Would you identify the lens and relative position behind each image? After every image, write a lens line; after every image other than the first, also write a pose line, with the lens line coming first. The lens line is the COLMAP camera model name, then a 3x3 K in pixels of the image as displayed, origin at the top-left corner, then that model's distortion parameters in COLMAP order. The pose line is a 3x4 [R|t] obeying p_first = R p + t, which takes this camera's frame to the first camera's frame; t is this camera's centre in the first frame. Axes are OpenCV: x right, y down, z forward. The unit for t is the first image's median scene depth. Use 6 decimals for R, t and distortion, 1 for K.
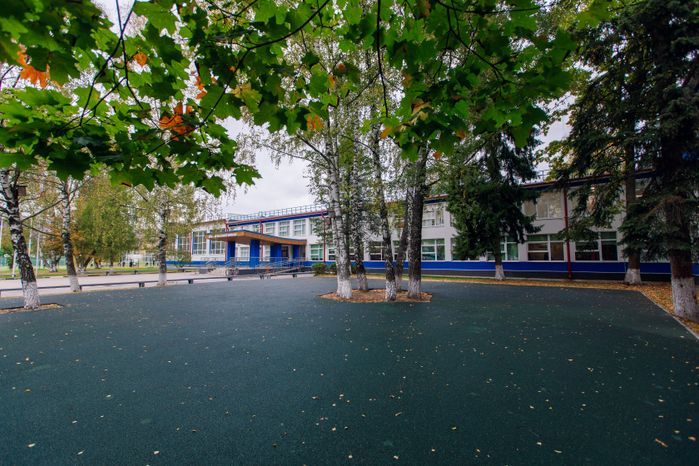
lens RADIAL K [[313.4, 0, 349.5], [0, 313.4, 233.0], [0, 0, 1]] dist [0.001663, -0.000129]
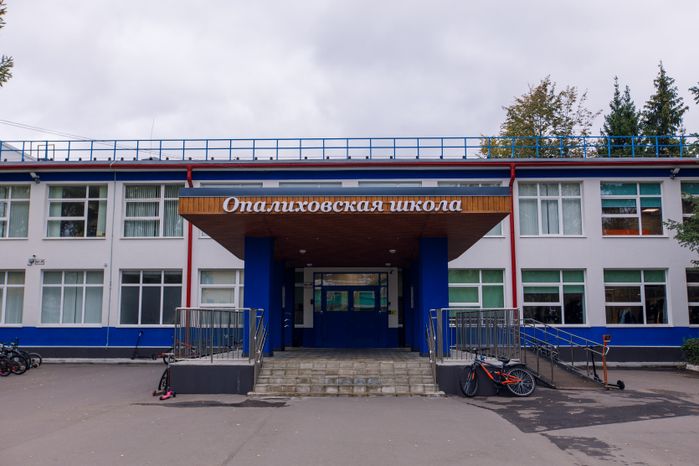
lens RADIAL K [[684.7, 0, 349.5], [0, 684.7, 233.0], [0, 0, 1]] dist [-0.012547, 0.003552]
pose [[0.813388, 0.078124, 0.576452, -0.805017], [-0.051395, 0.996717, -0.062562, 0.067146], [-0.579447, 0.021260, 0.814733, 0.754371]]
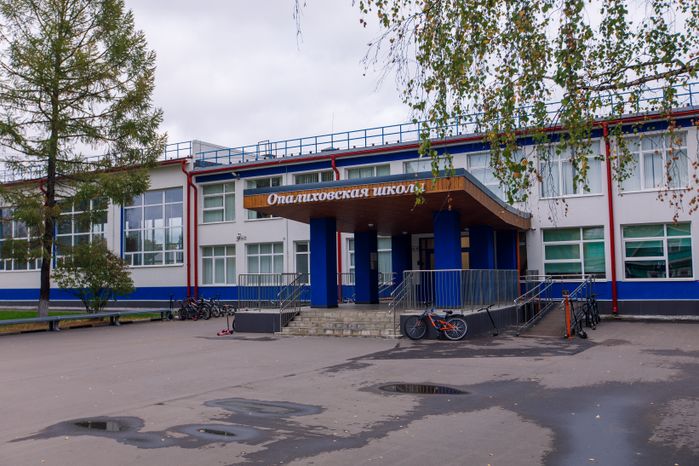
lens RADIAL K [[696.3, 0, 349.5], [0, 696.3, 233.0], [0, 0, 1]] dist [0.000788, 0.004107]
pose [[0.992512, -0.006636, 0.121967, -0.574917], [0.004477, 0.999829, 0.017970, 0.038732], [-0.122065, -0.017289, 0.992372, 0.471744]]
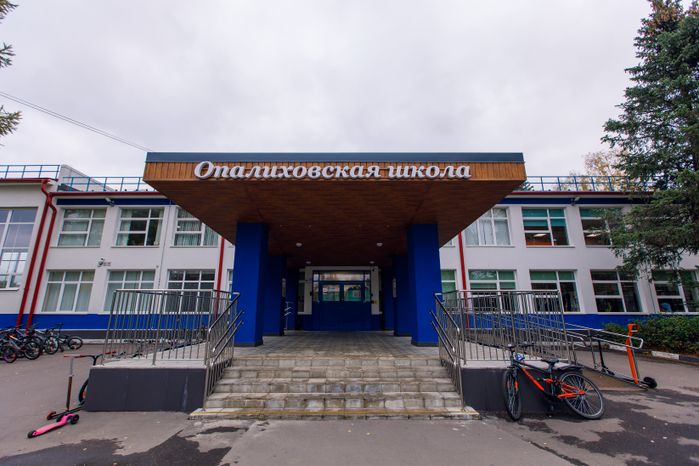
lens RADIAL K [[319.7, 0, 349.5], [0, 319.7, 233.0], [0, 0, 1]] dist [0.001926, -0.000192]
pose [[0.798133, 0.145660, 0.584608, -0.608291], [-0.052769, 0.983506, -0.173006, 0.091425], [-0.600166, 0.107233, 0.792655, 1.027793]]
